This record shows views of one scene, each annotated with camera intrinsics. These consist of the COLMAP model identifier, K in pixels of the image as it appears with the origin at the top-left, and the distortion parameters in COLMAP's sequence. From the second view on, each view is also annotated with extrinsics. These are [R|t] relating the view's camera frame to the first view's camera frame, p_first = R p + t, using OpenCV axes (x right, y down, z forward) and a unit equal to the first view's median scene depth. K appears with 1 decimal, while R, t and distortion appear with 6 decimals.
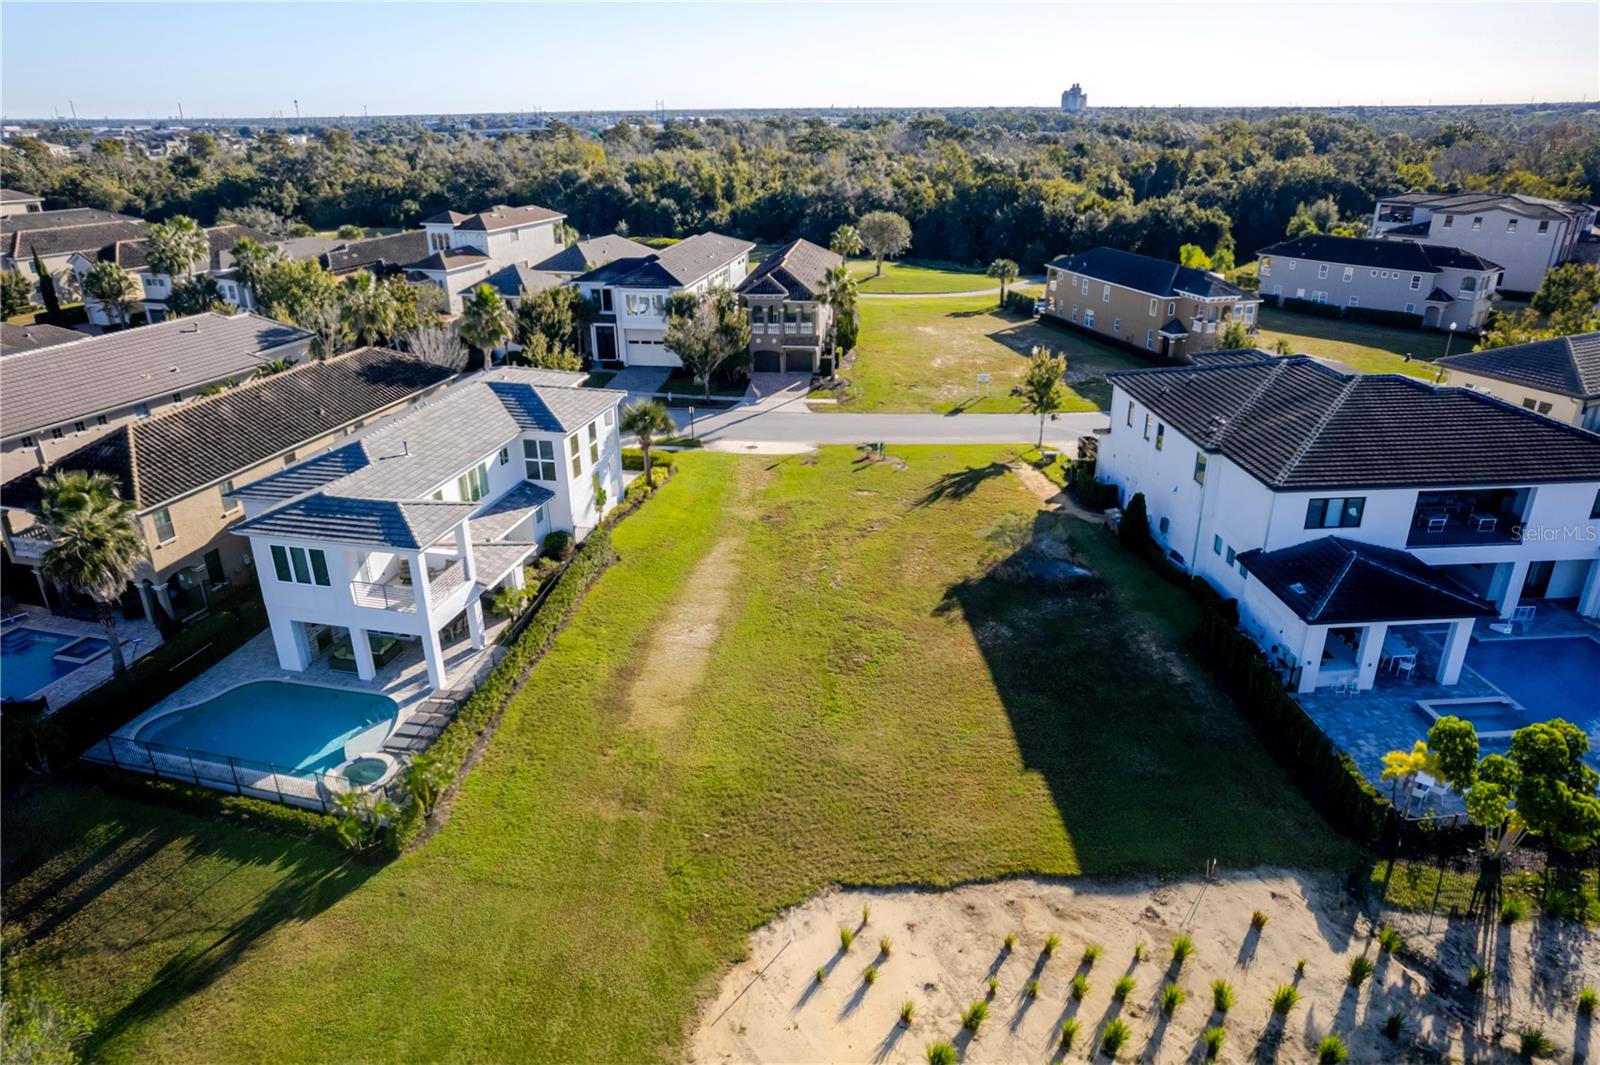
lens RADIAL K [[1022.4, 0, 803.2], [0, 1022.4, 533.9], [0, 0, 1]] dist [-0.073448, 0.059426]
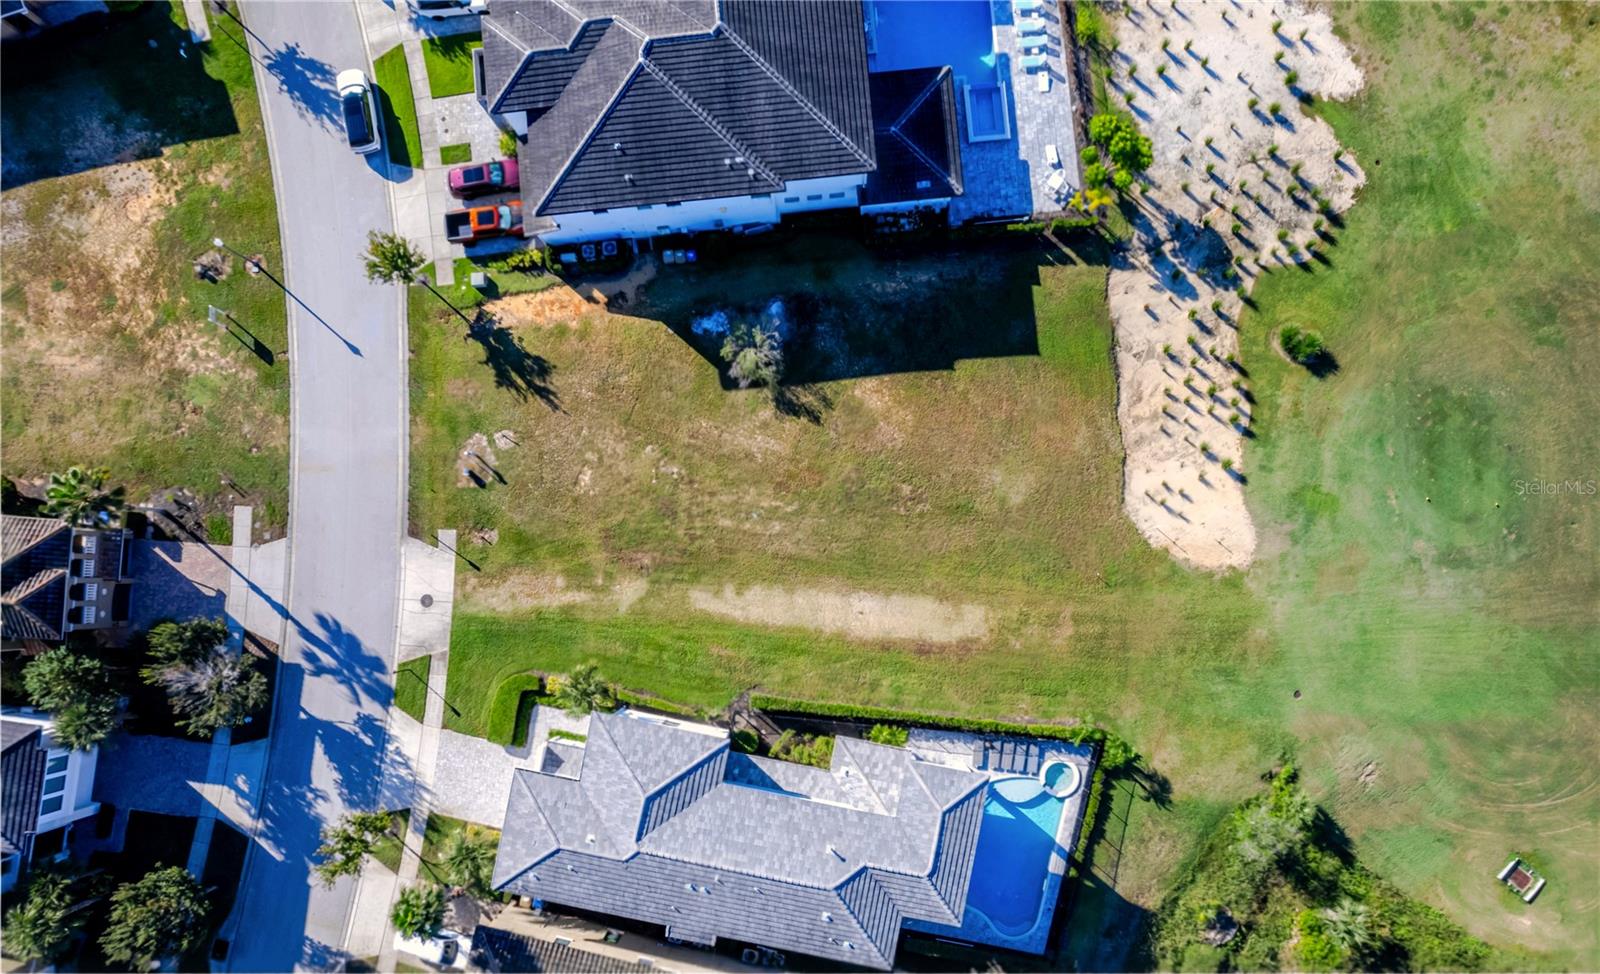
lens RADIAL K [[1096.7, 0, 815.3], [0, 1096.7, 557.6], [0, 0, 1]] dist [-0.040030, -0.002439]
pose [[-0.028185, -0.999185, 0.028902, -0.081546], [0.394605, 0.015444, 0.918721, -1.361152], [-0.918419, 0.037299, 0.393848, 0.513902]]
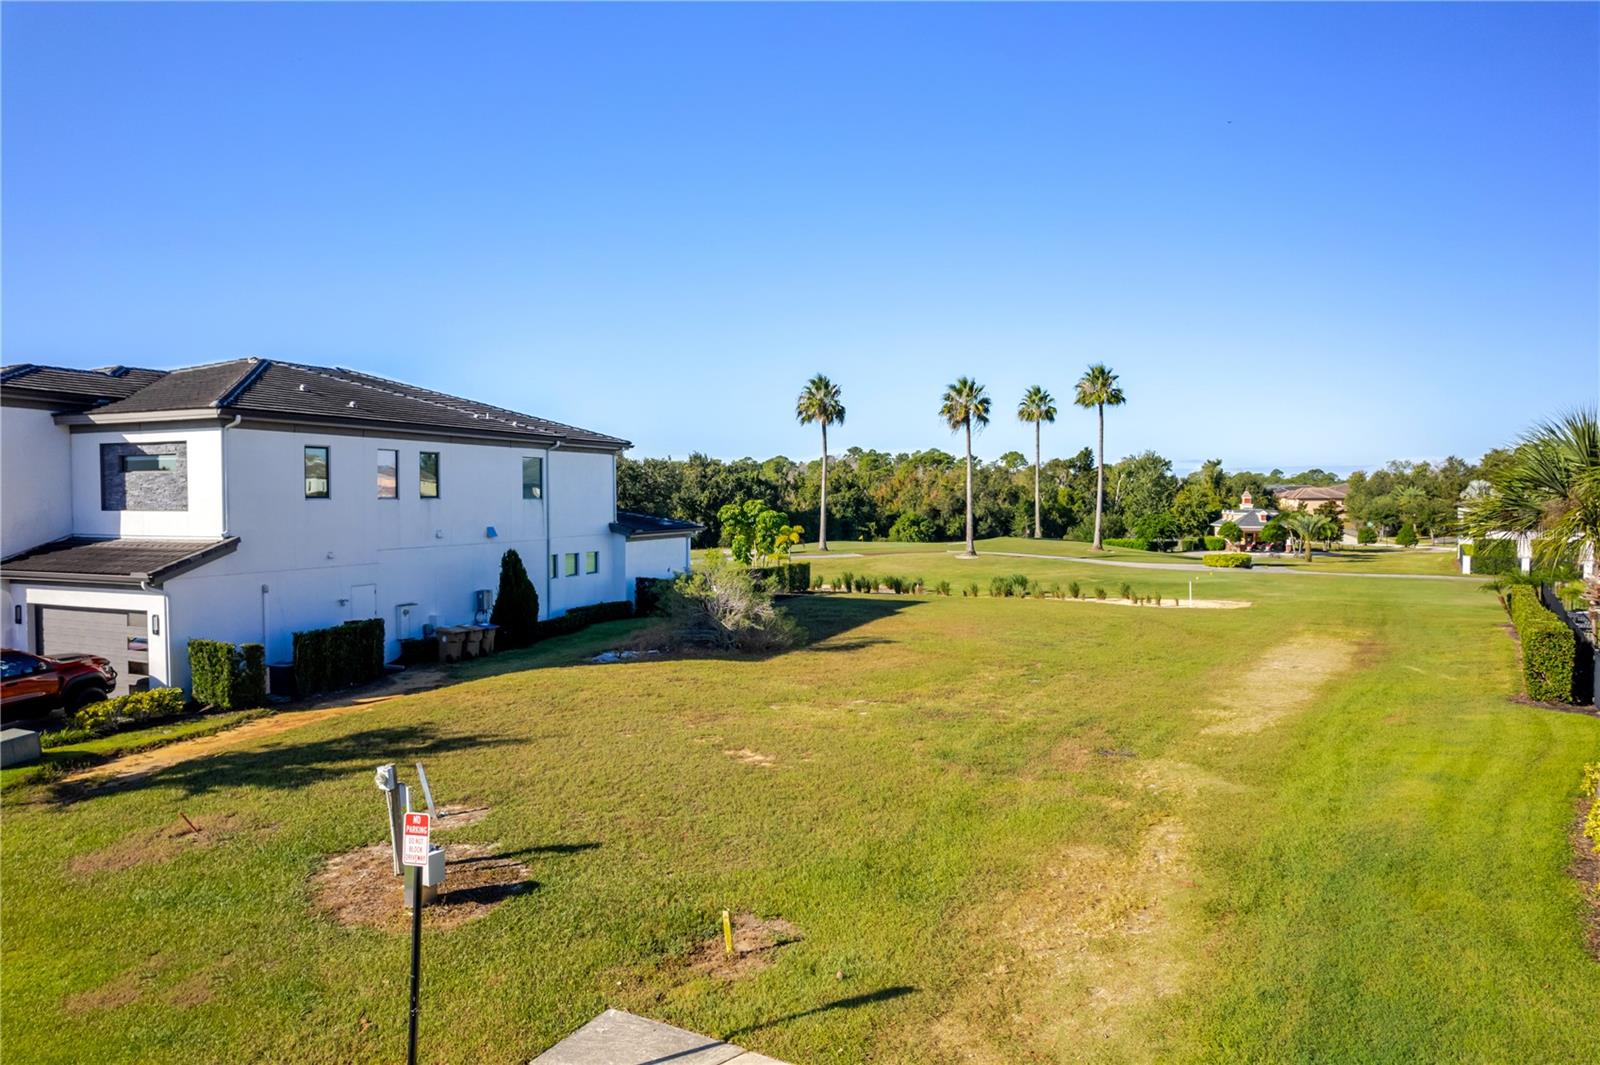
lens RADIAL K [[1022.4, 0, 803.2], [0, 1022.4, 533.9], [0, 0, 1]] dist [-0.073448, 0.059426]
pose [[-0.893998, -0.002972, 0.448062, -0.124995], [0.184470, 0.908859, 0.374093, -0.301412], [-0.408337, 0.417092, -0.811970, 1.730585]]
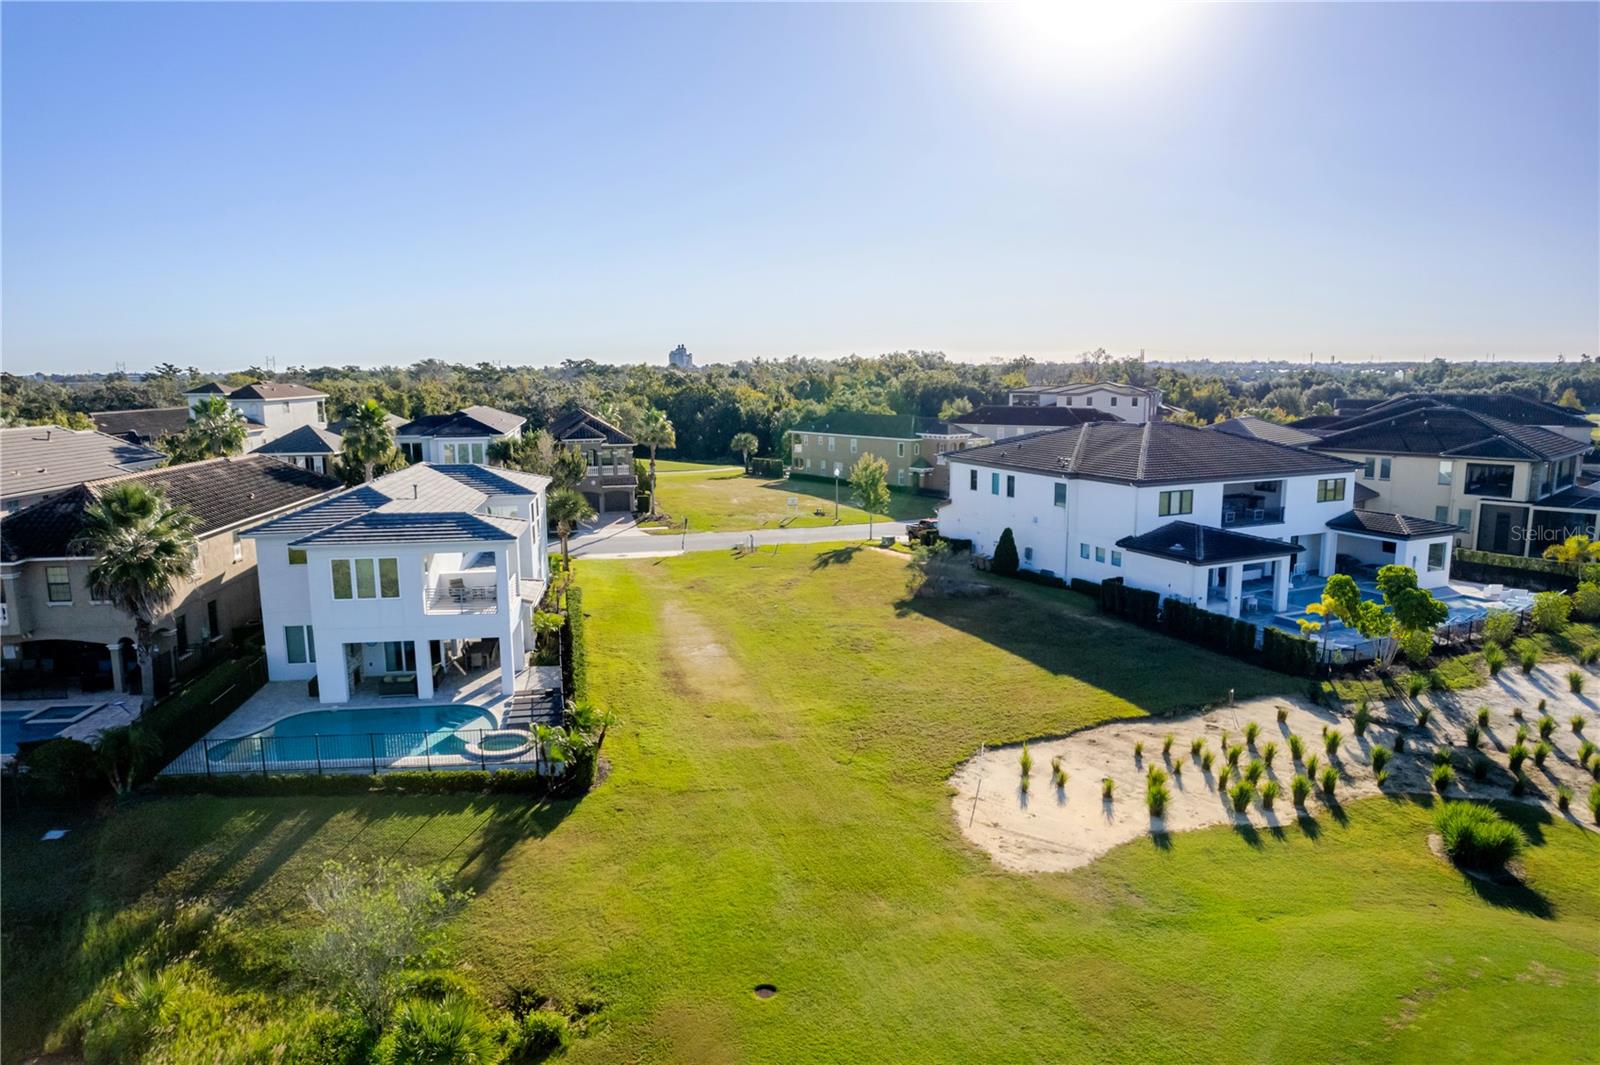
lens RADIAL K [[1022.4, 0, 803.2], [0, 1022.4, 533.9], [0, 0, 1]] dist [-0.073448, 0.059426]
pose [[0.933793, -0.054389, 0.353655, -0.411255], [0.136695, 0.967637, -0.212115, 0.237461], [-0.330673, 0.246415, 0.911008, -0.049826]]
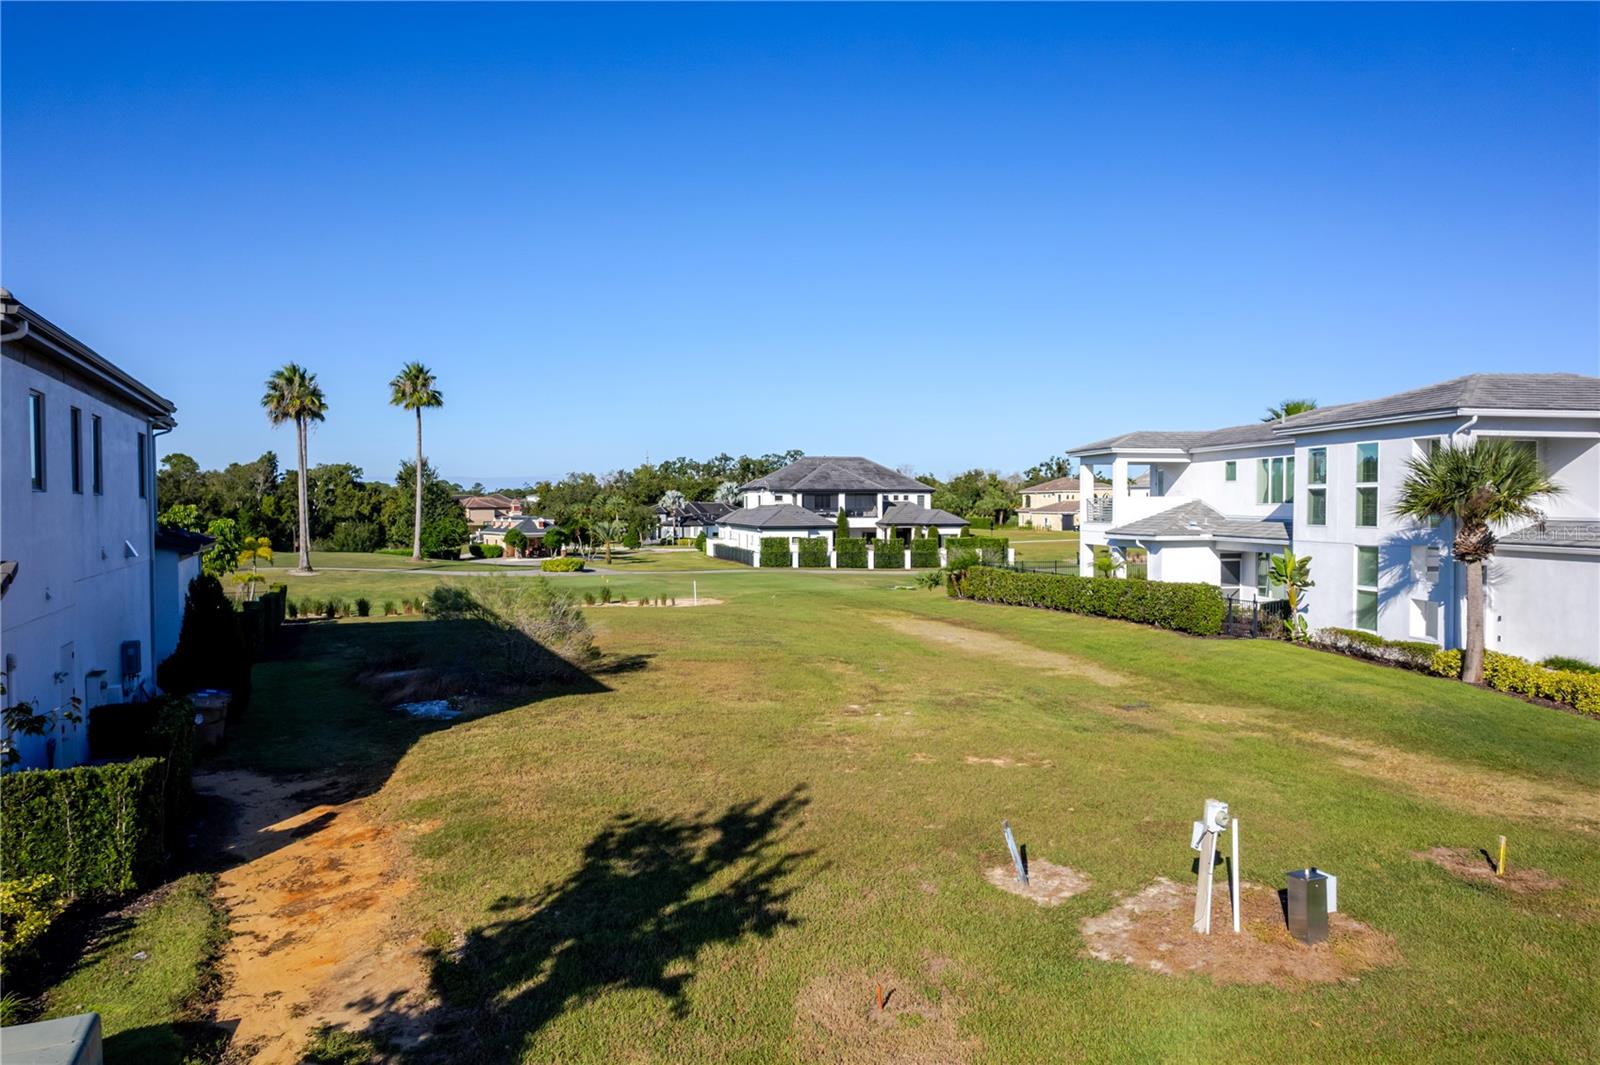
lens RADIAL K [[1040.4, 0, 799.0], [0, 1040.4, 537.4], [0, 0, 1]] dist [-0.040475, 0.003980]
pose [[-0.934303, 0.024322, -0.355649, 0.310935], [-0.125807, 0.910978, 0.392800, -0.295408], [0.333542, 0.411738, -0.848069, 1.720098]]
